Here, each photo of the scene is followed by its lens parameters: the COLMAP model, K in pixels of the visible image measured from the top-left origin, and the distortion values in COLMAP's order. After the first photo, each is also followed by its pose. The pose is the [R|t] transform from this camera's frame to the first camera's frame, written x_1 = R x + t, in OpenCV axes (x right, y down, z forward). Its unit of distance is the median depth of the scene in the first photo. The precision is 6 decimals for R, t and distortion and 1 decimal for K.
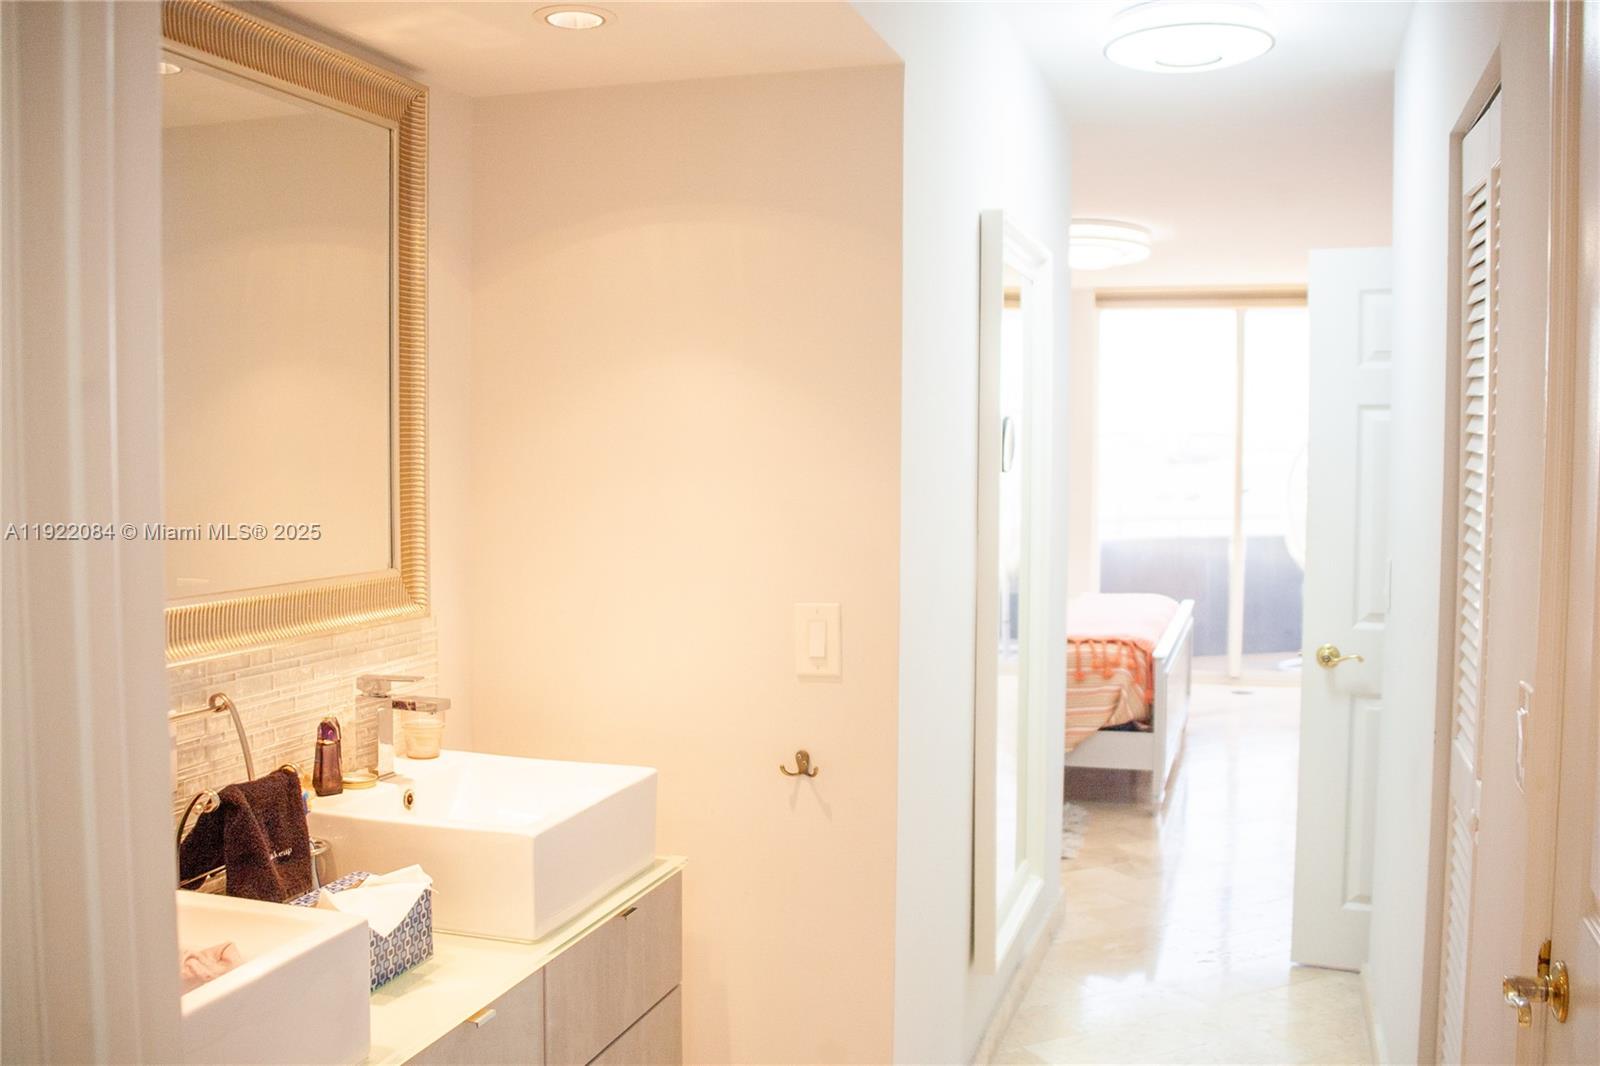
lens RADIAL K [[1388.1, 0, 821.3], [0, 1388.1, 530.0], [0, 0, 1]] dist [-0.150540, 0.097523]
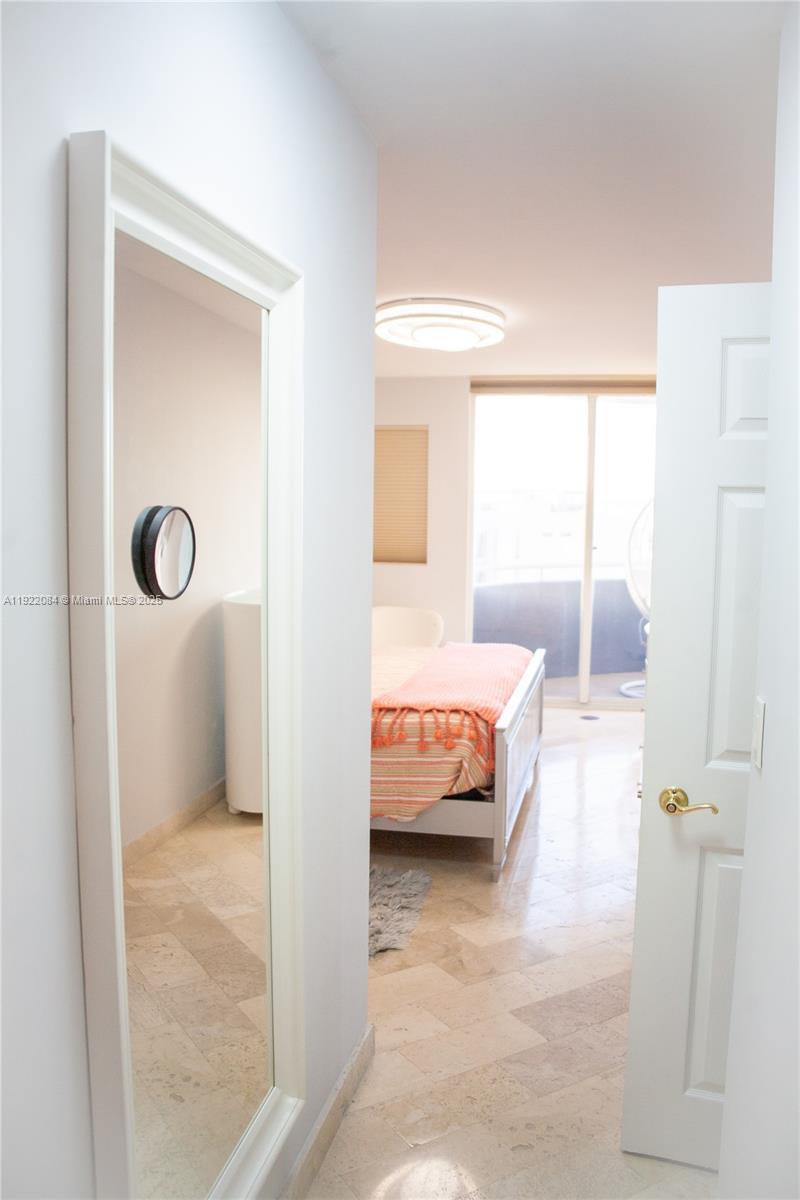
lens RADIAL K [[980.5, 0, 400.0], [0, 980.5, 600.0], [0, 0, 1]] dist [-0.174032, 0.140361]
pose [[0.995156, -0.000855, 0.098303, 0.109260], [-0.003258, 0.999126, 0.041678, -0.033691], [-0.098253, -0.041797, 0.994283, 0.319066]]
